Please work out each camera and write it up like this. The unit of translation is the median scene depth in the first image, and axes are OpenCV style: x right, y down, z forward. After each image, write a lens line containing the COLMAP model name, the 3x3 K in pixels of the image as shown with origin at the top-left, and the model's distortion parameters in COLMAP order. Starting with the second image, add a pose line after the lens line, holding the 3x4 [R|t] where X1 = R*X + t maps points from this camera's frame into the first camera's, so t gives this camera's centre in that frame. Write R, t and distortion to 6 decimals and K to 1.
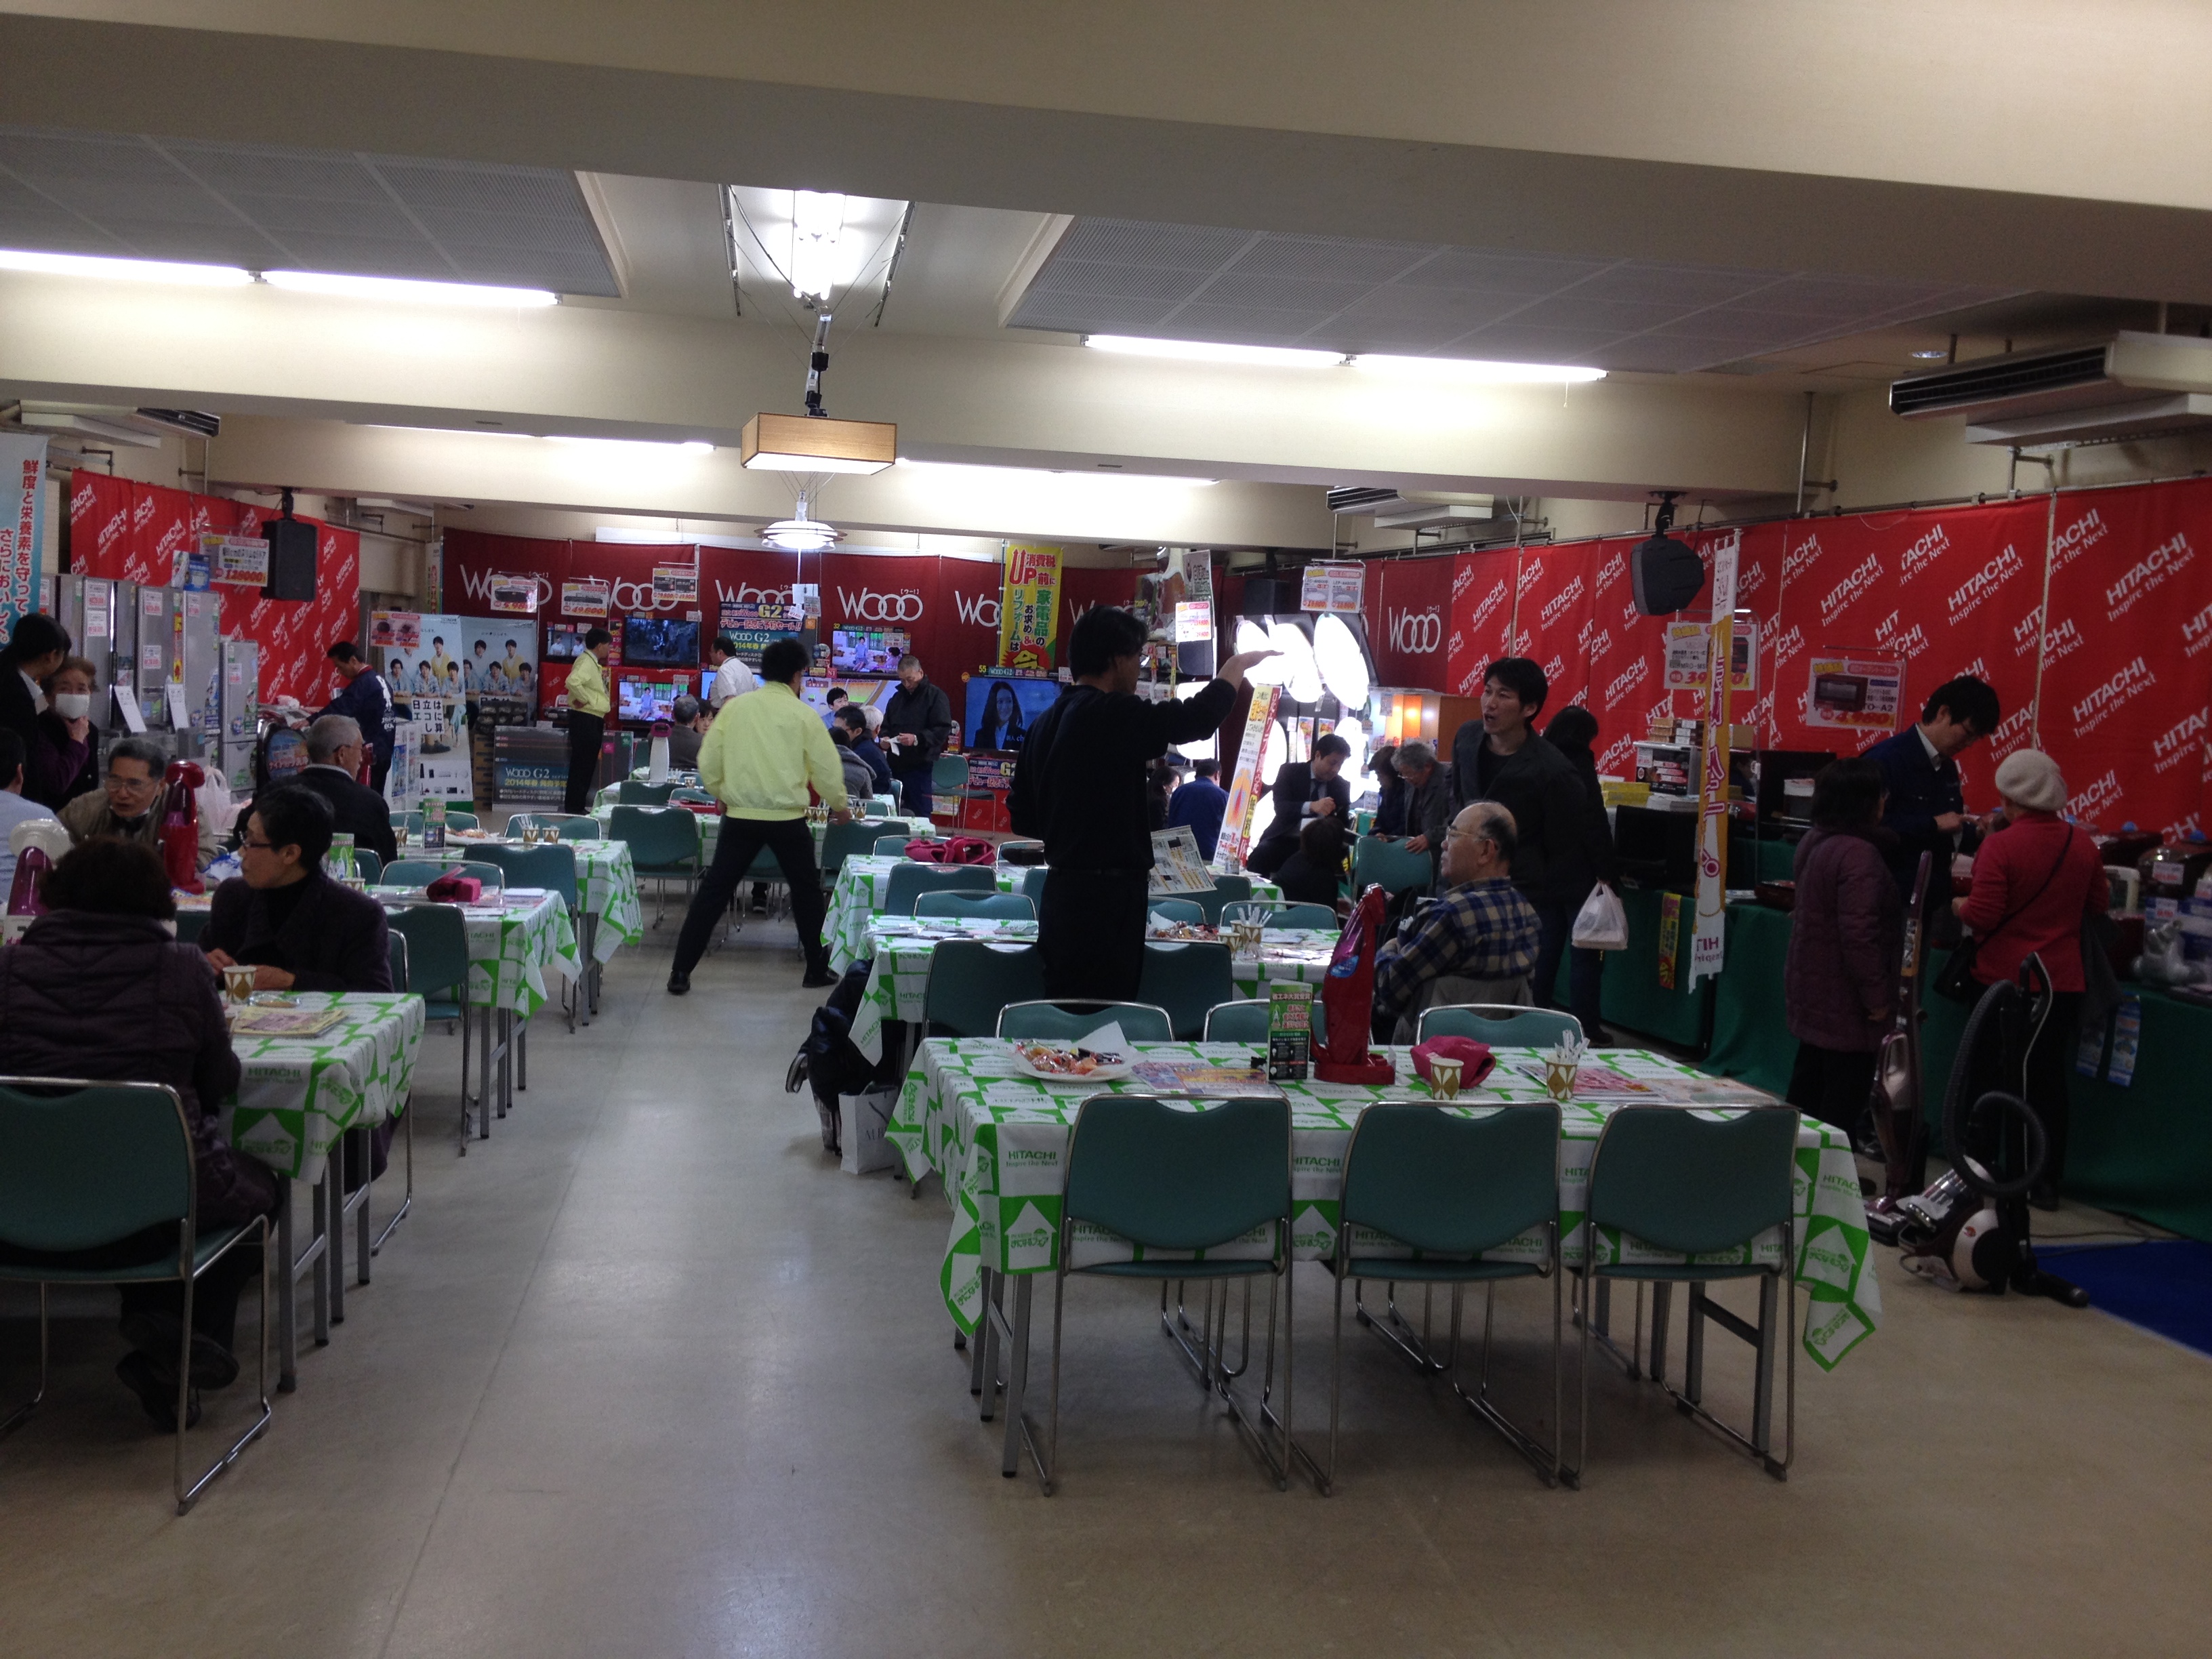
lens RADIAL K [[2238.8, 0, 1106.0], [0, 2238.8, 829.5], [0, 0, 1]] dist [0.198060, -0.402197]
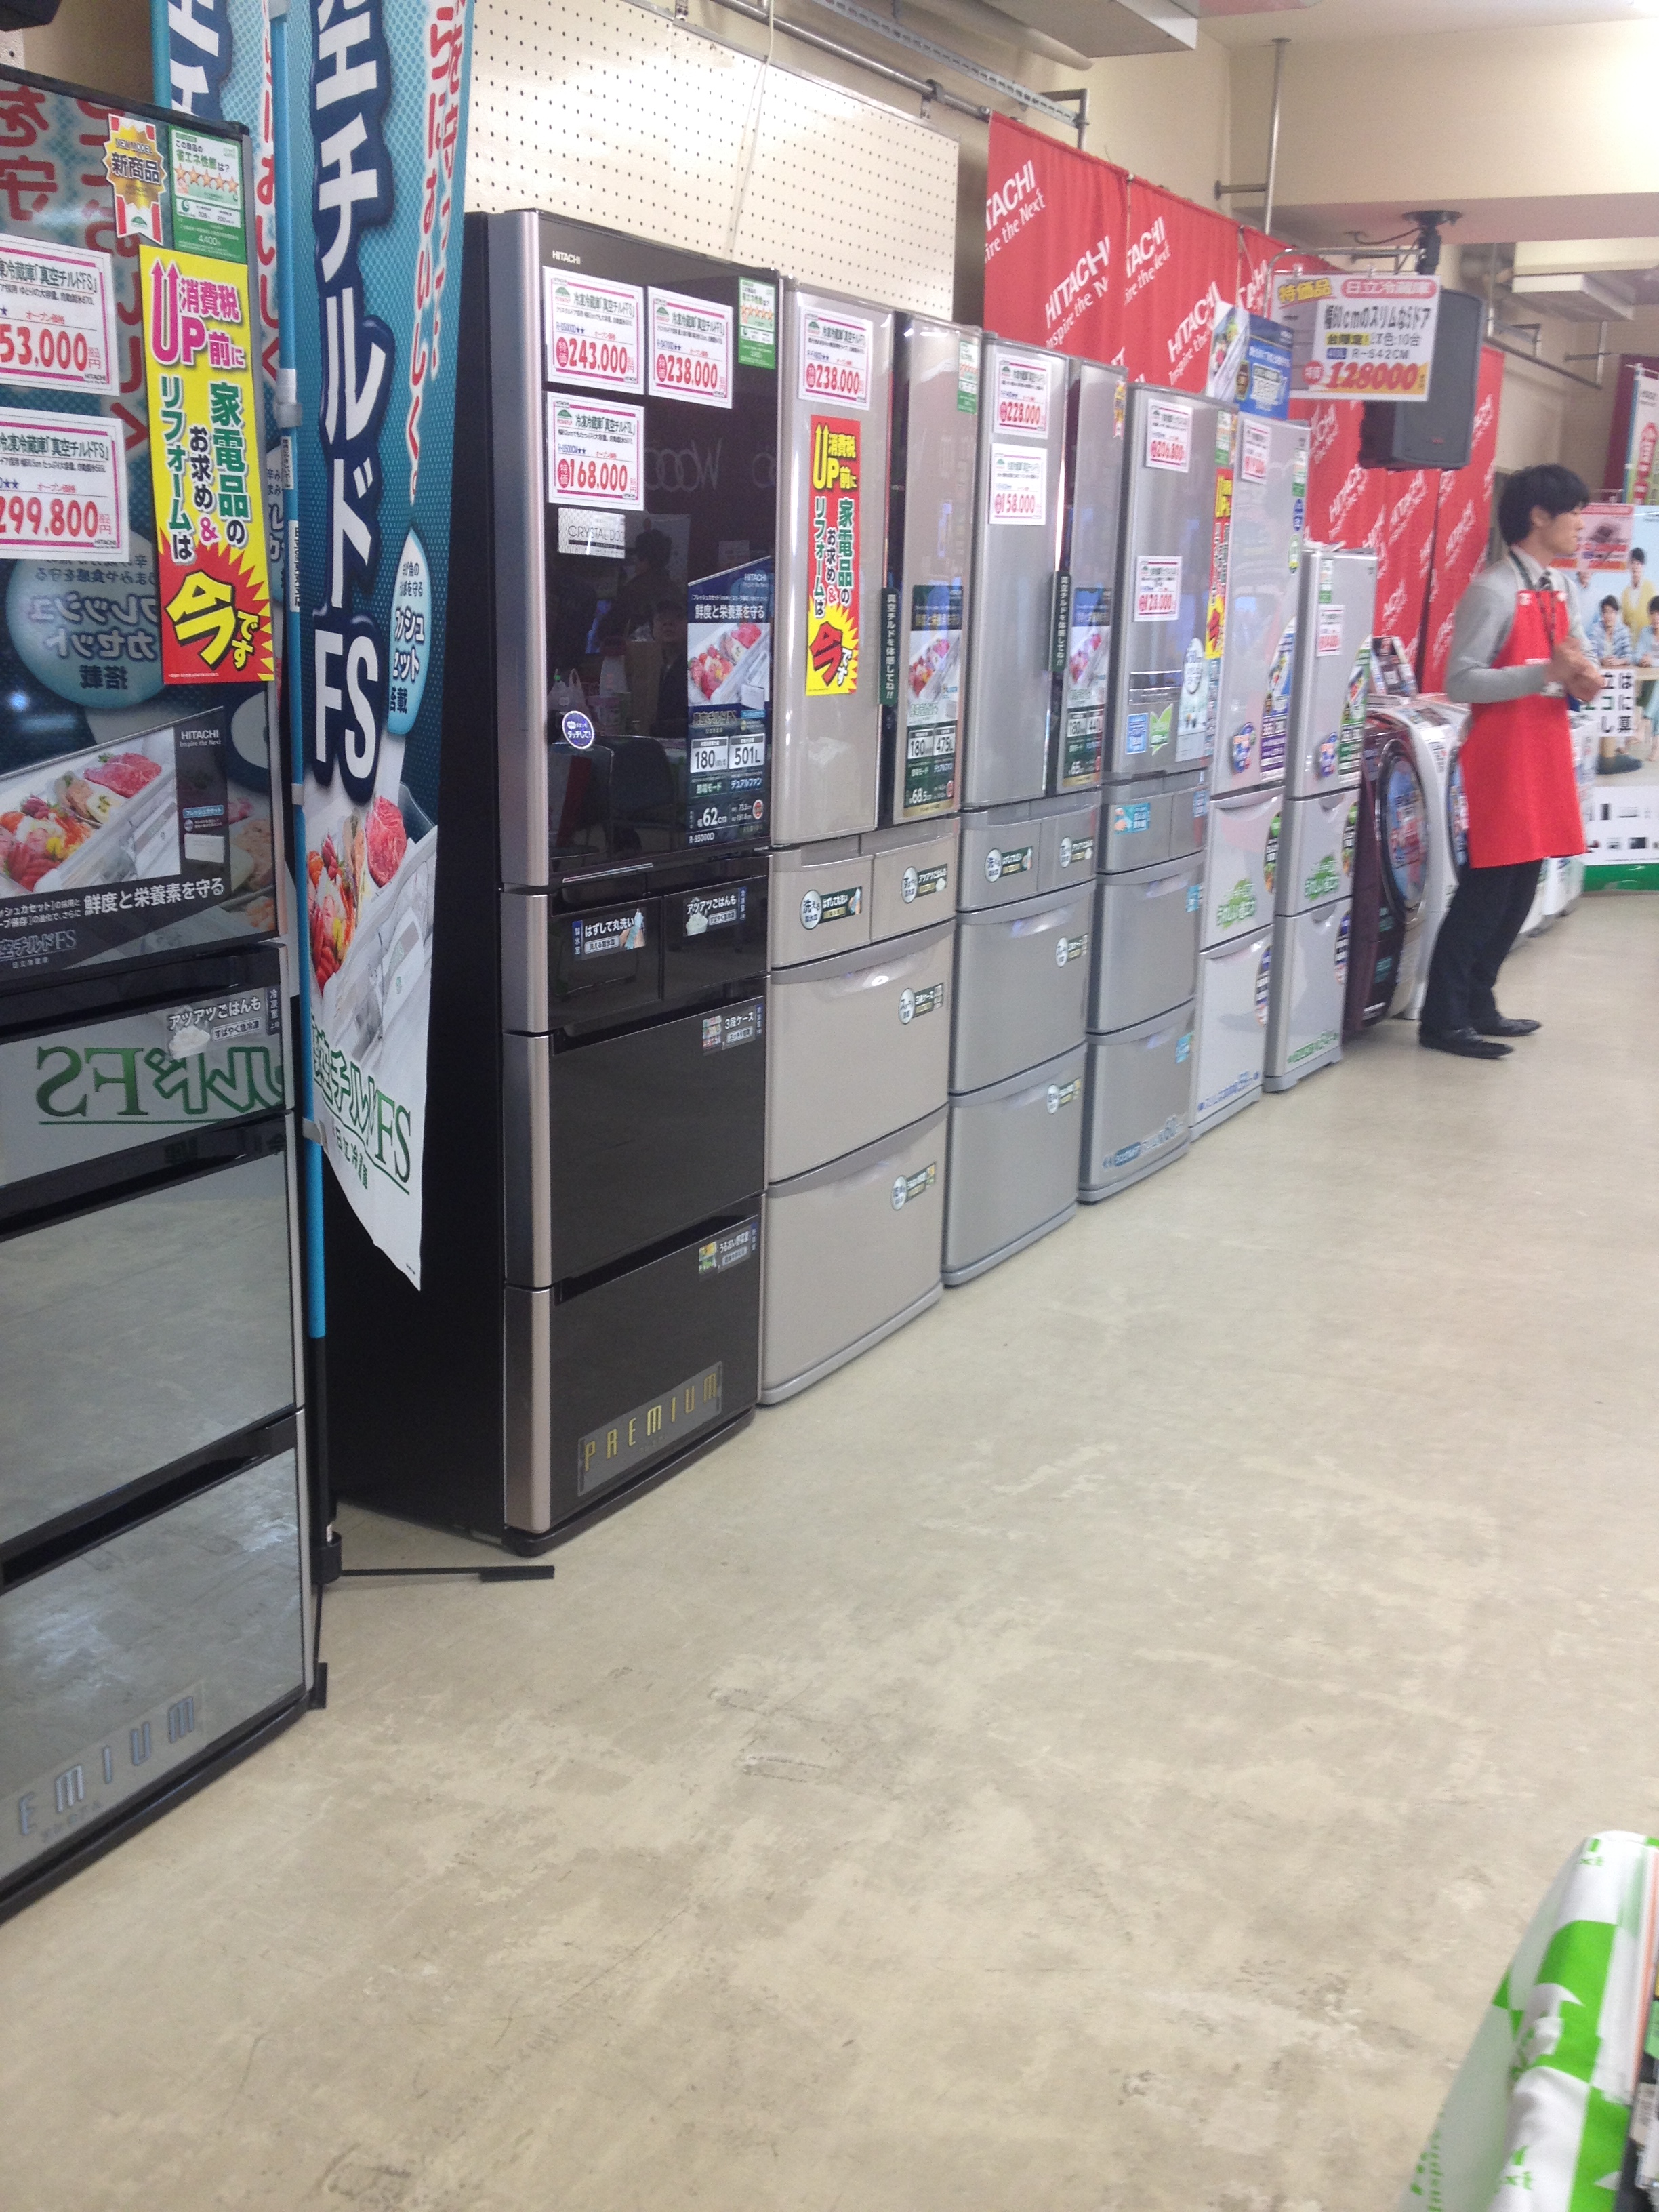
lens RADIAL K [[2238.8, 0, 829.5], [0, 2238.8, 1106.0], [0, 0, 1]] dist [0.198060, -0.402197]
pose [[0.868874, 0.085601, -0.487577, -0.253787], [-0.017108, 0.989540, 0.143242, -0.040550], [0.494738, -0.116118, 0.861249, 0.594045]]
